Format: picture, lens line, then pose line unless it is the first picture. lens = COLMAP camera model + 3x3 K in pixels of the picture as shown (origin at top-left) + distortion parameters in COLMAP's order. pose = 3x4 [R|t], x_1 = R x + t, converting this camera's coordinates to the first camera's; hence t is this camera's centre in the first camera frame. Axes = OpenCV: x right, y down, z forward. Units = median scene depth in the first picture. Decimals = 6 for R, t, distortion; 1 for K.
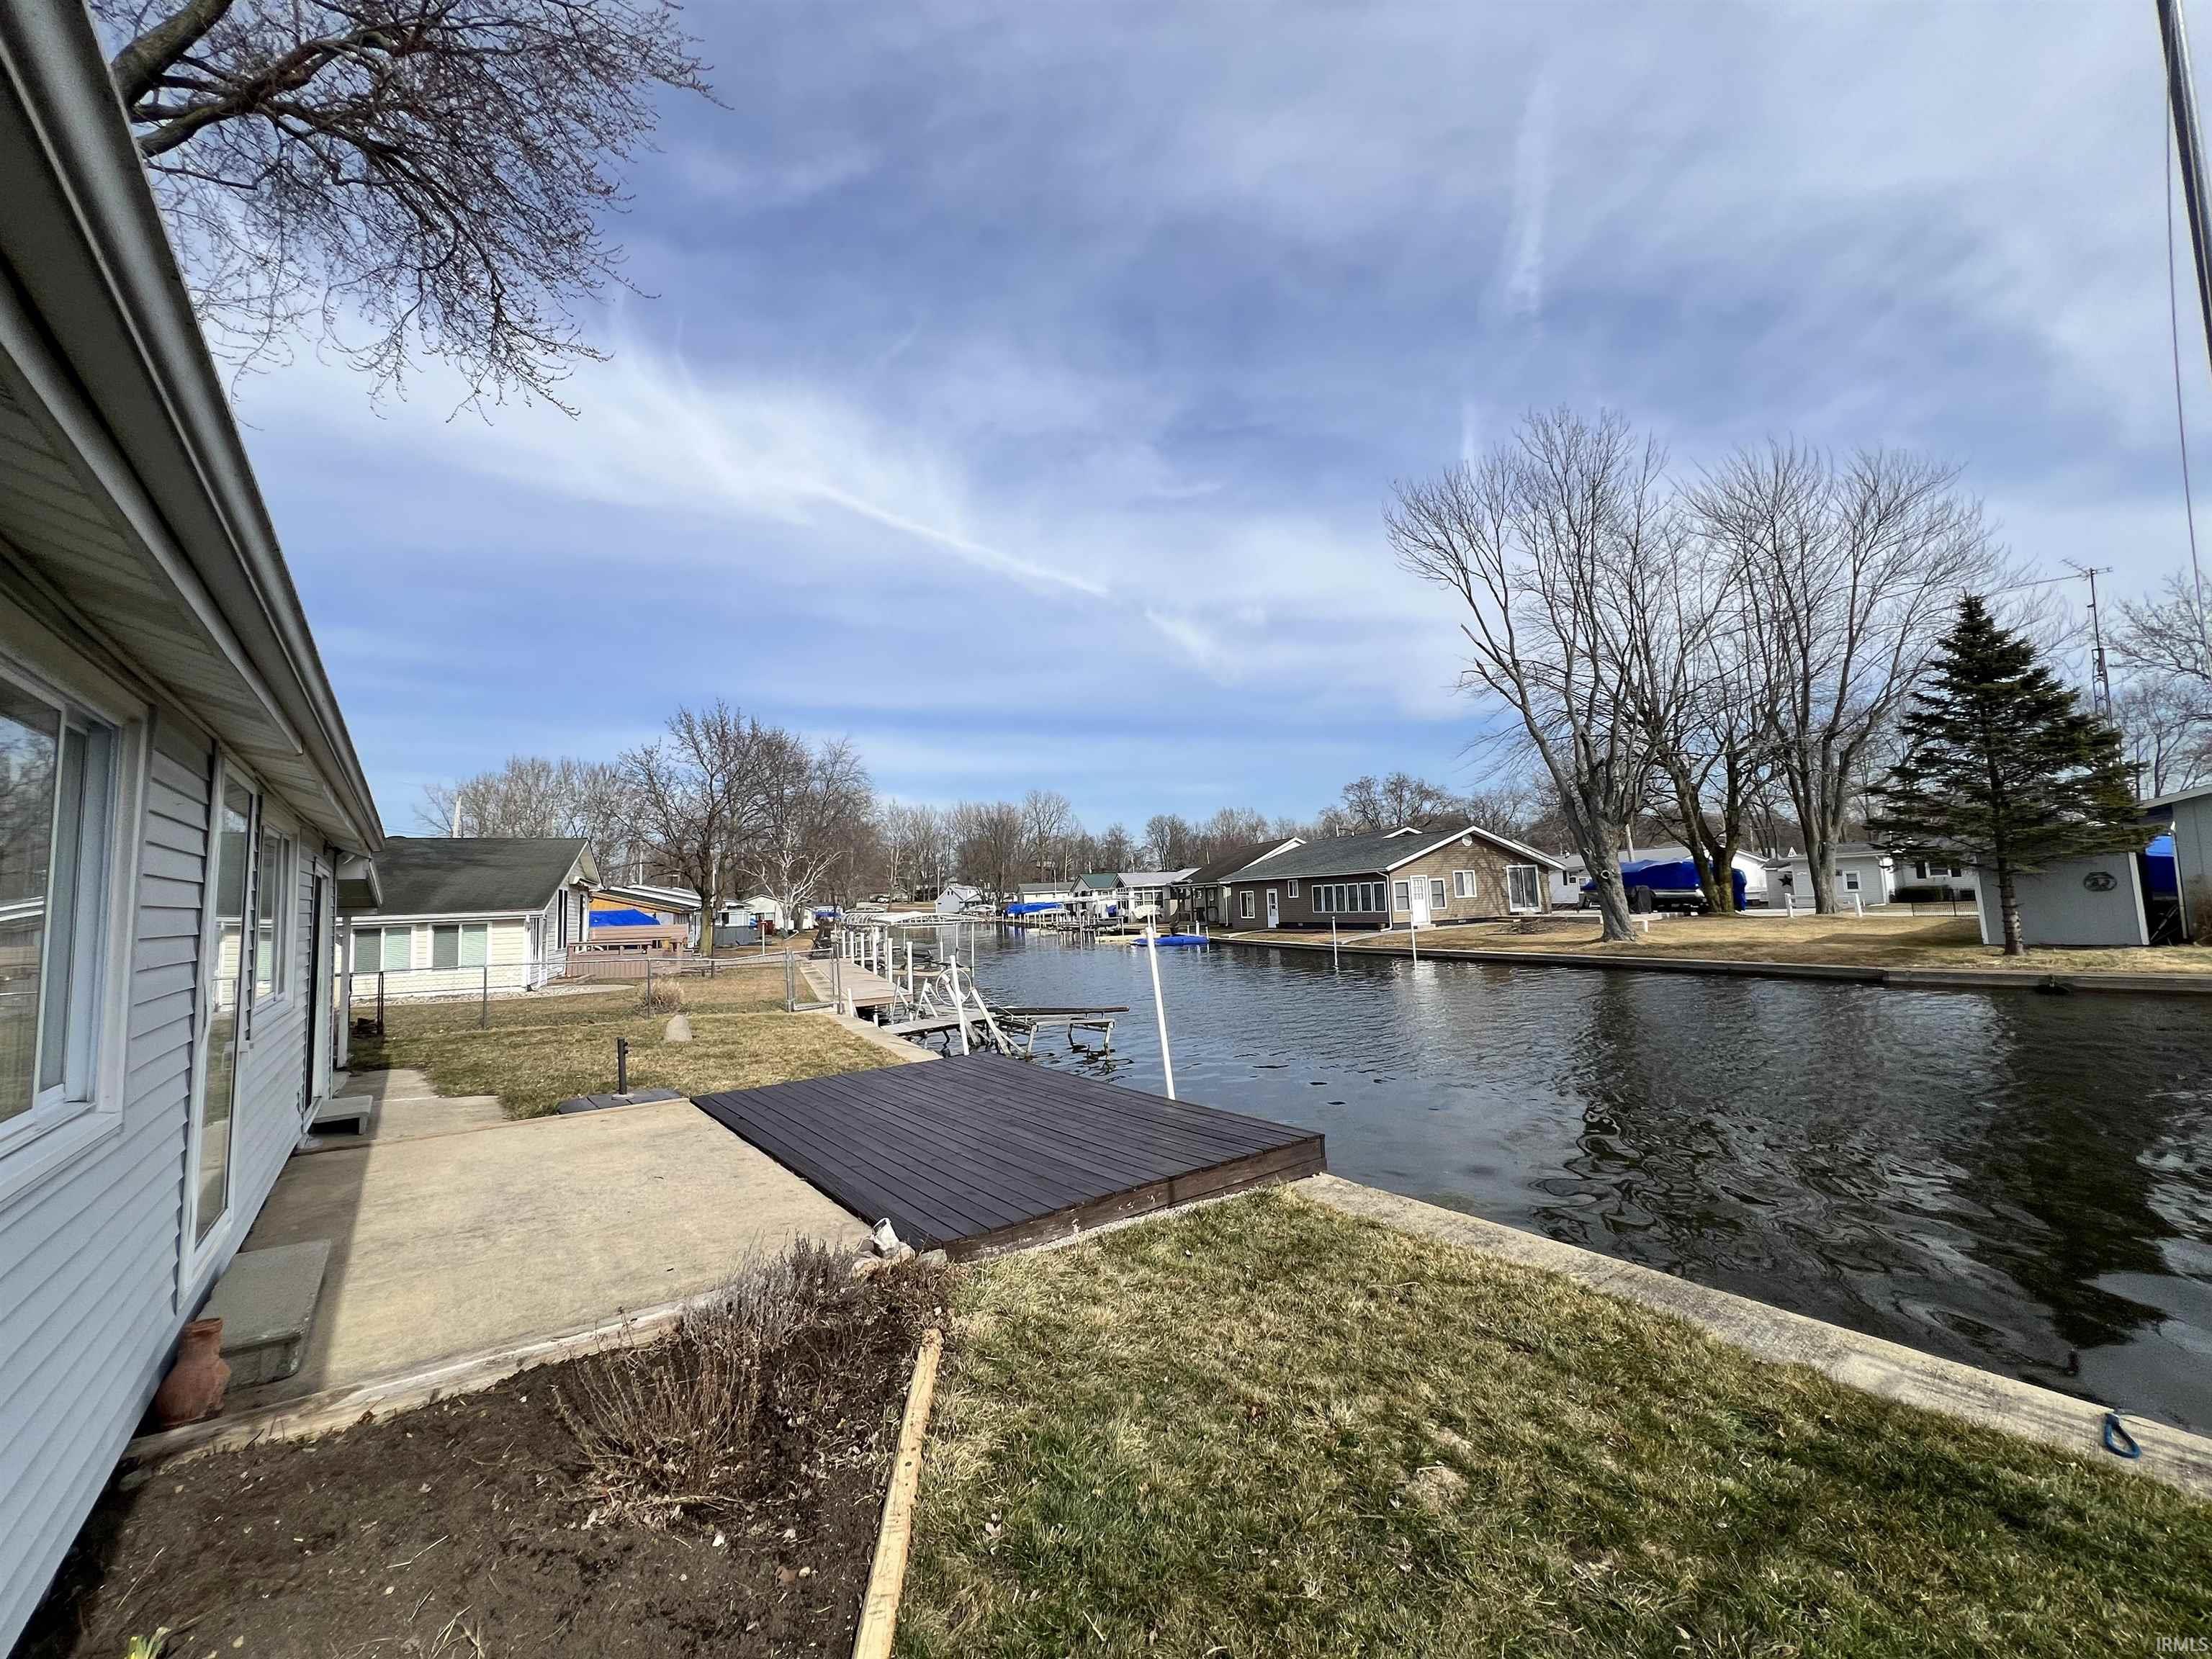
lens RADIAL K [[891.3, 0, 1100.6], [0, 891.3, 824.6], [0, 0, 1]] dist [-0.001848, 0.000211]
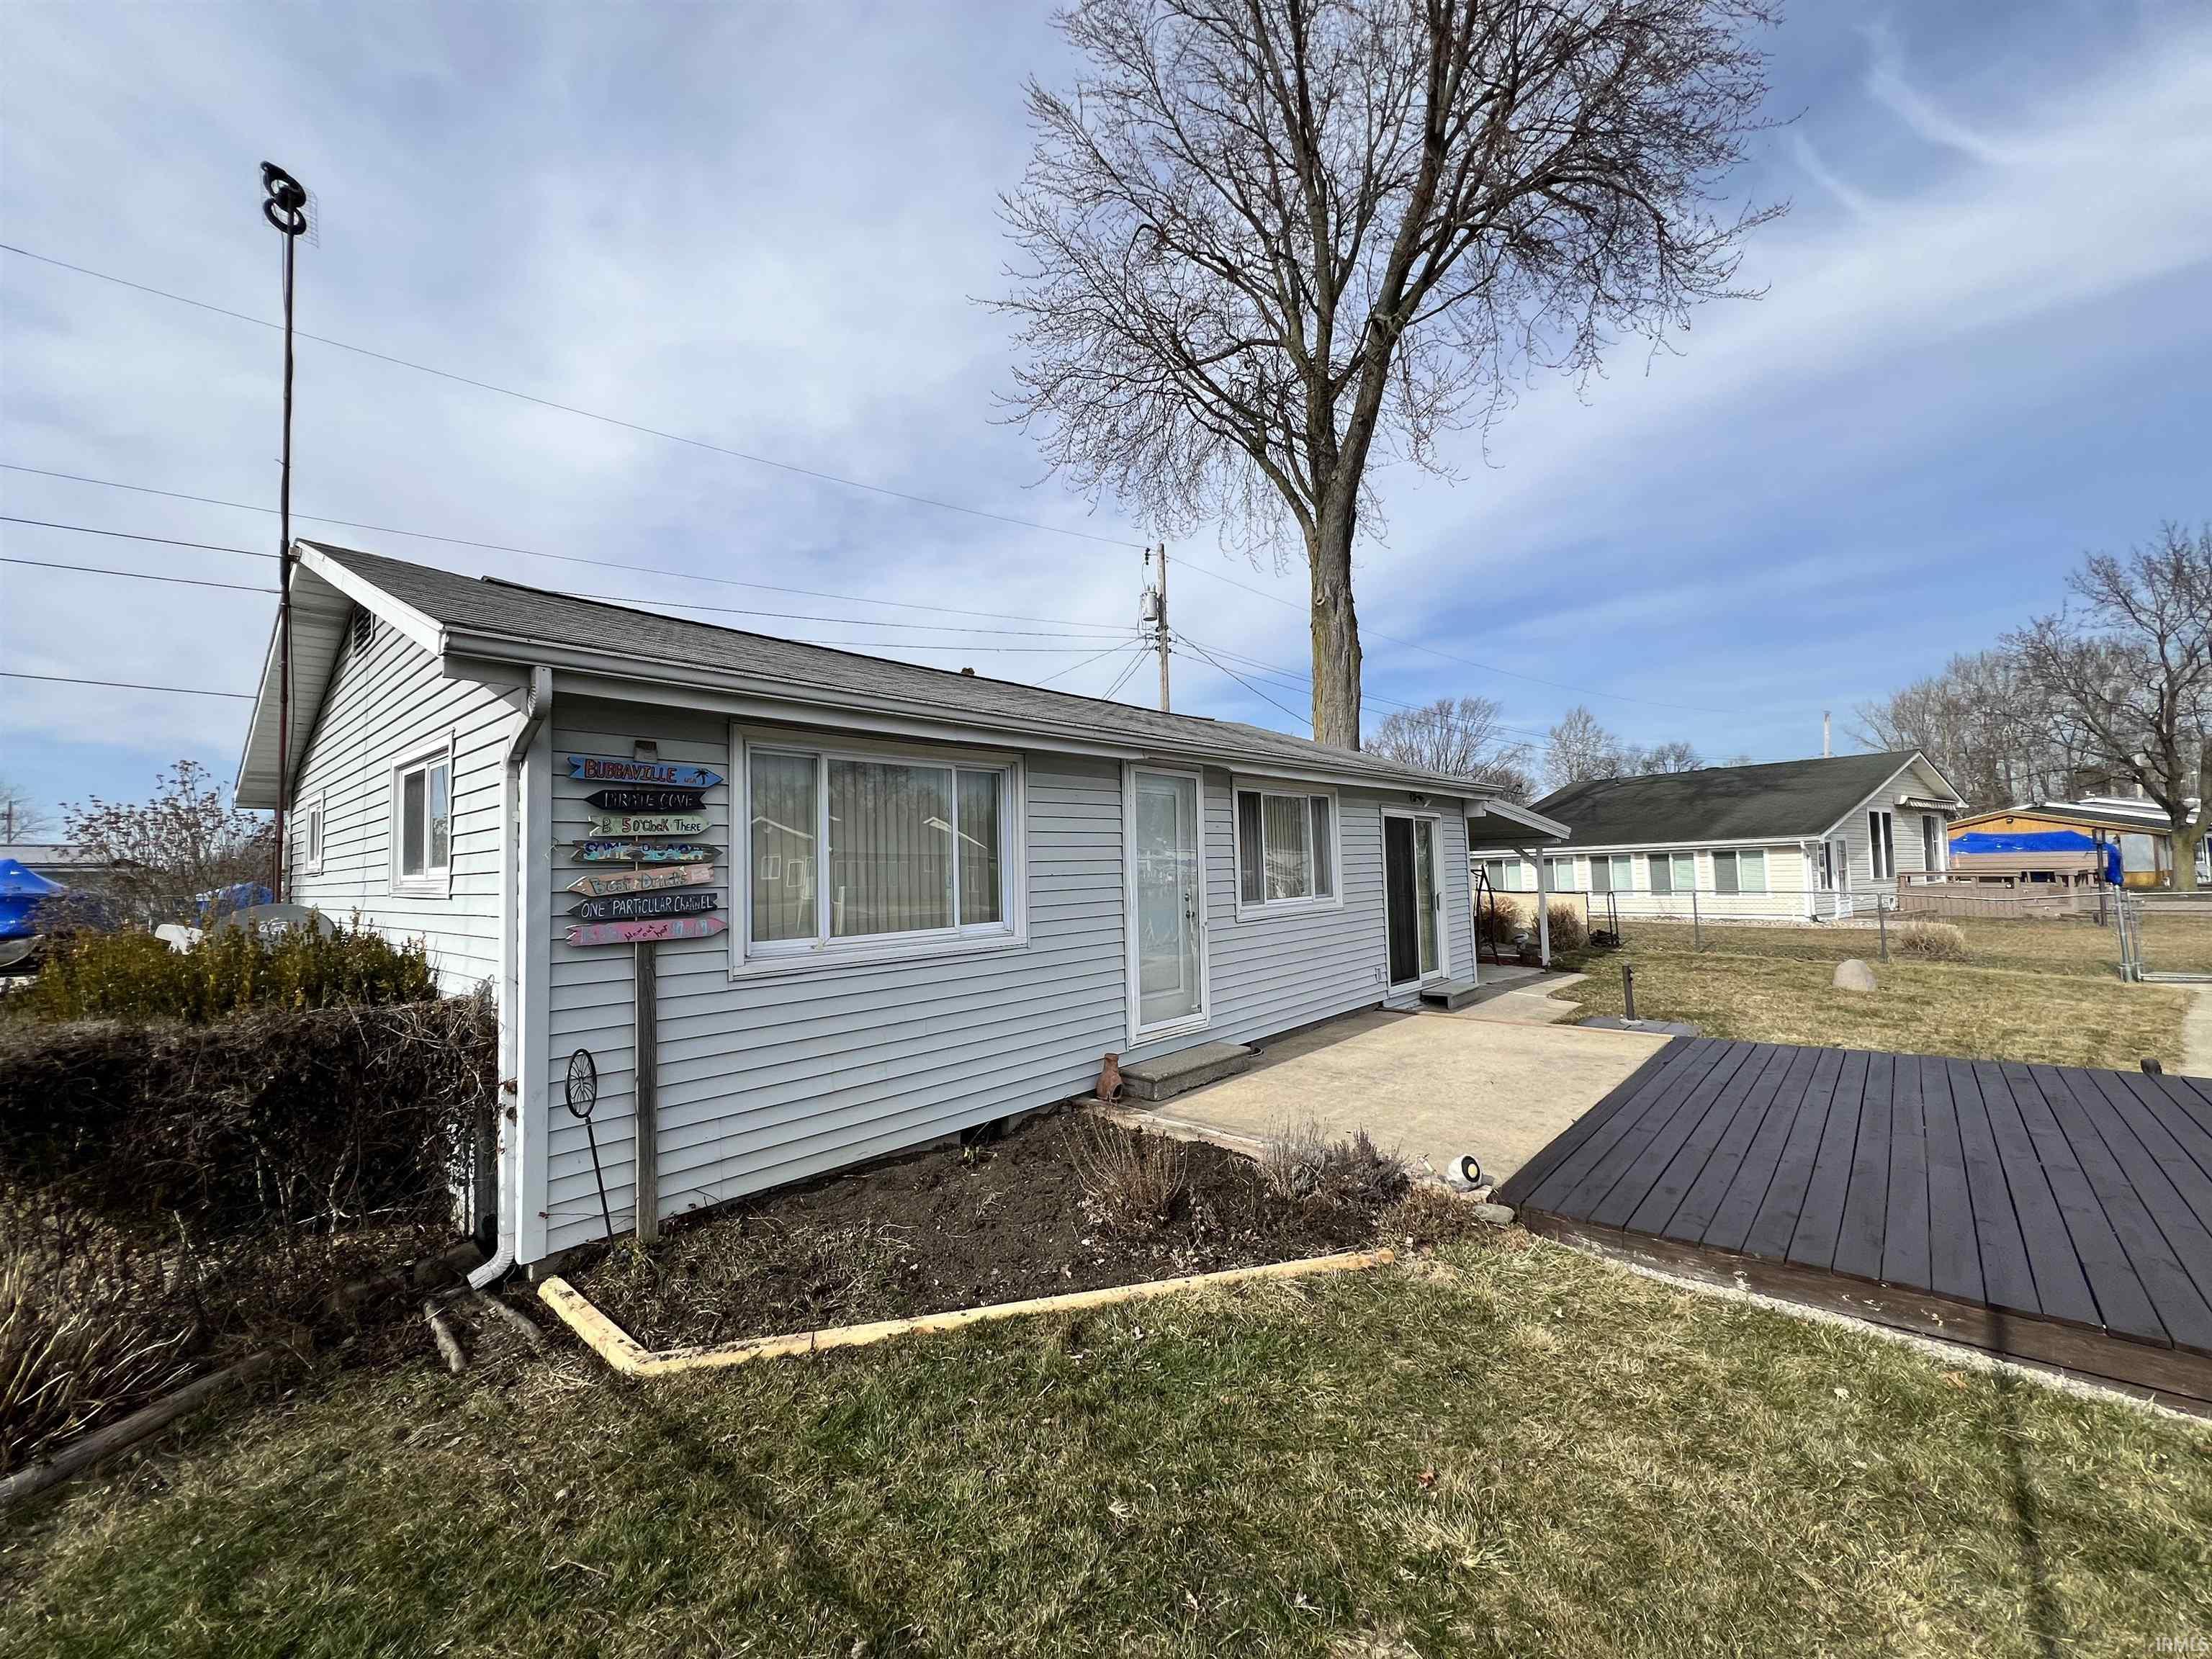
lens RADIAL K [[891.3, 0, 1100.6], [0, 891.3, 824.6], [0, 0, 1]] dist [-0.001848, 0.000211]
pose [[0.191960, -0.024877, -0.981087, 0.541138], [0.106873, 0.994263, -0.004300, 0.035379], [0.975566, -0.104027, 0.193517, 0.375630]]
